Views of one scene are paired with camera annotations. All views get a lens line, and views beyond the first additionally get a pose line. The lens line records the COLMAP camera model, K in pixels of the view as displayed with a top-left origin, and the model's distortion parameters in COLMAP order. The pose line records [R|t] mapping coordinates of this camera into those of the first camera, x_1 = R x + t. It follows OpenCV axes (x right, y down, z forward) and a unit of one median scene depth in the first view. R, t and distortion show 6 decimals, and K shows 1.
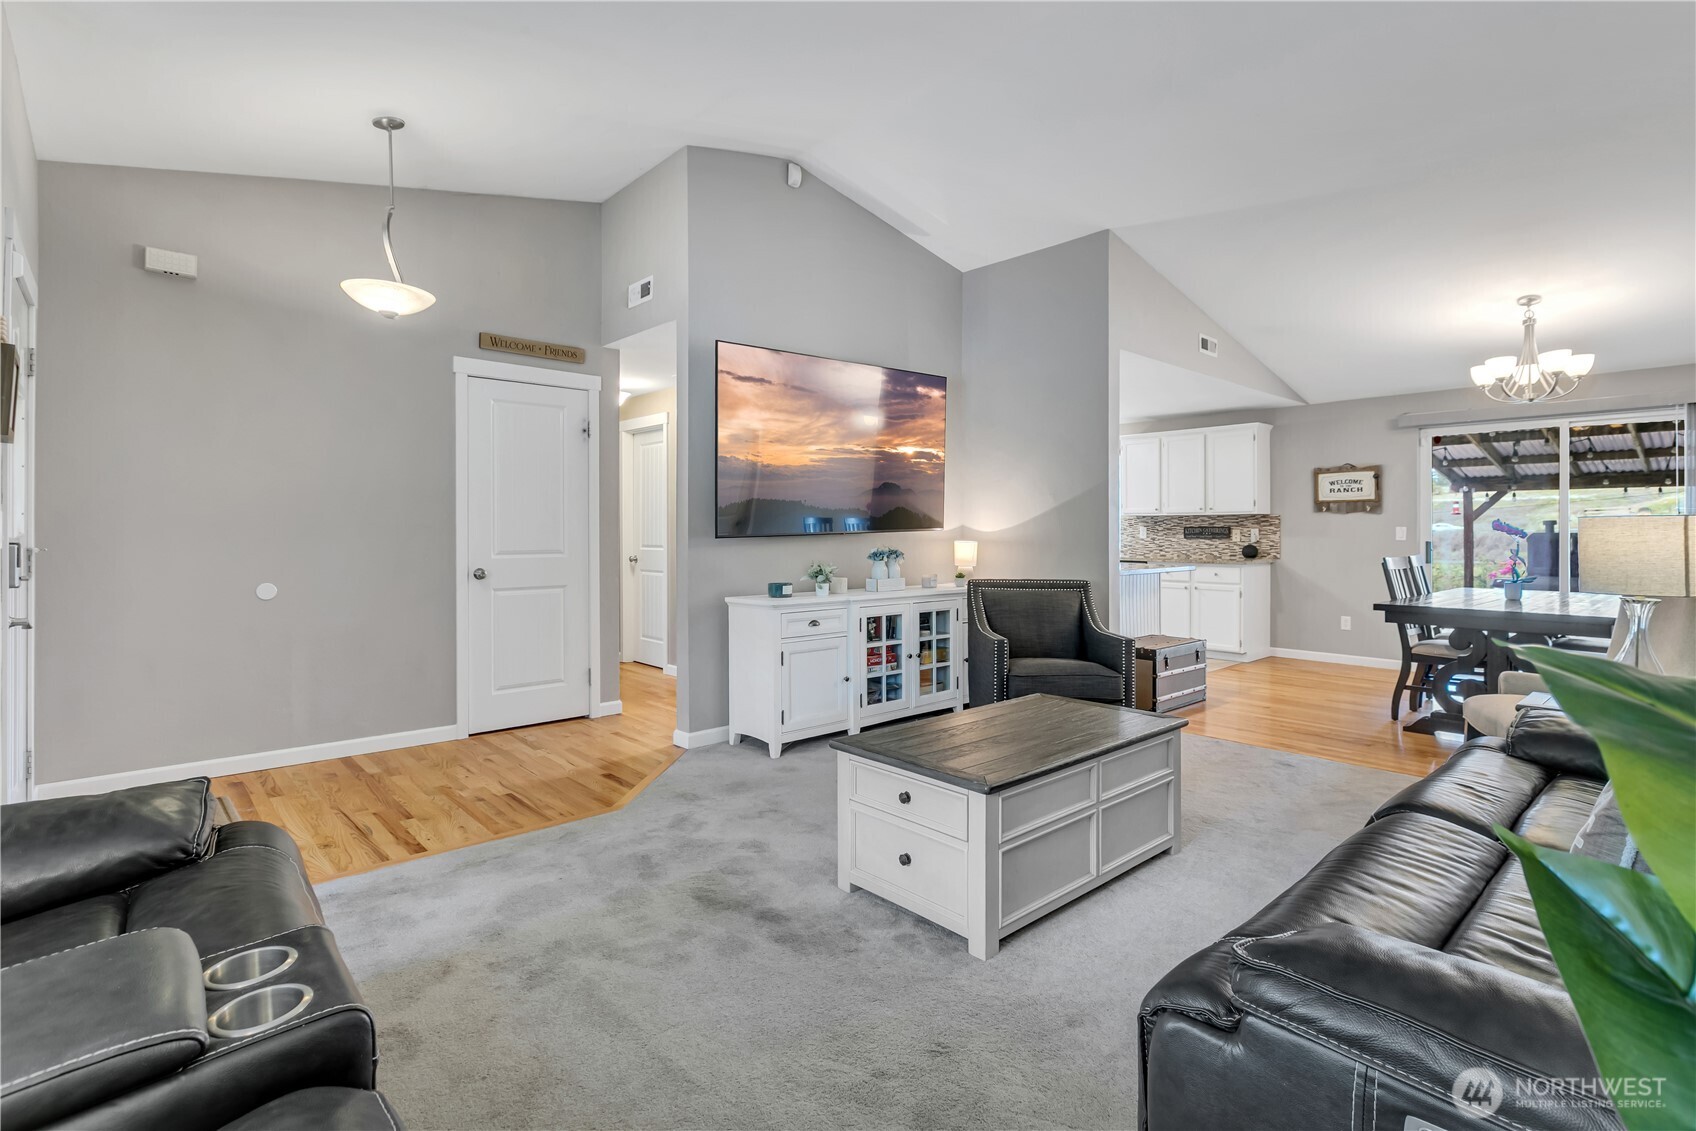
lens RADIAL K [[813.2, 0, 873.6], [0, 813.2, 532.0], [0, 0, 1]] dist [0.001934, 0.000338]
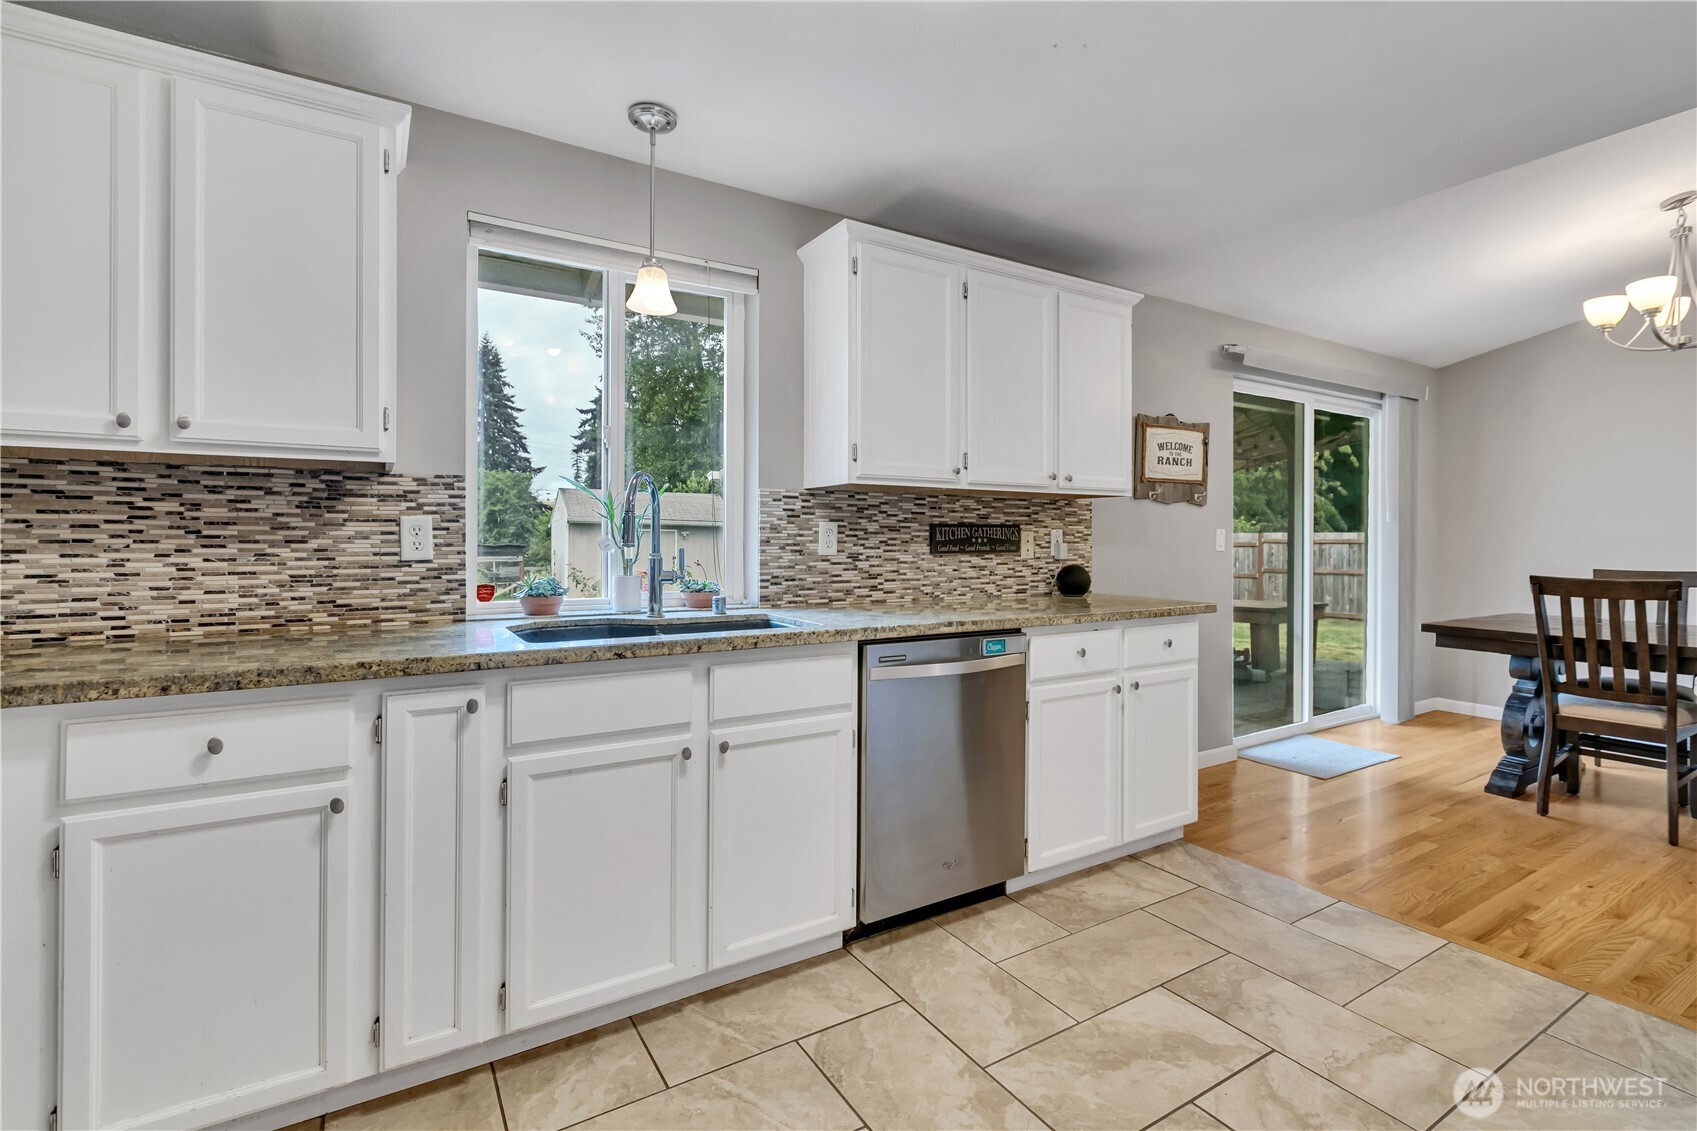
lens RADIAL K [[787.5, 0, 863.1], [0, 787.5, 538.9], [0, 0, 1]] dist [-0.000128, 0.000082]
pose [[0.191535, -0.000937, 0.981485, 0.014278], [-0.000579, 0.999999, 0.001068, 0.000740], [-0.981486, -0.000773, 0.191535, 1.130313]]
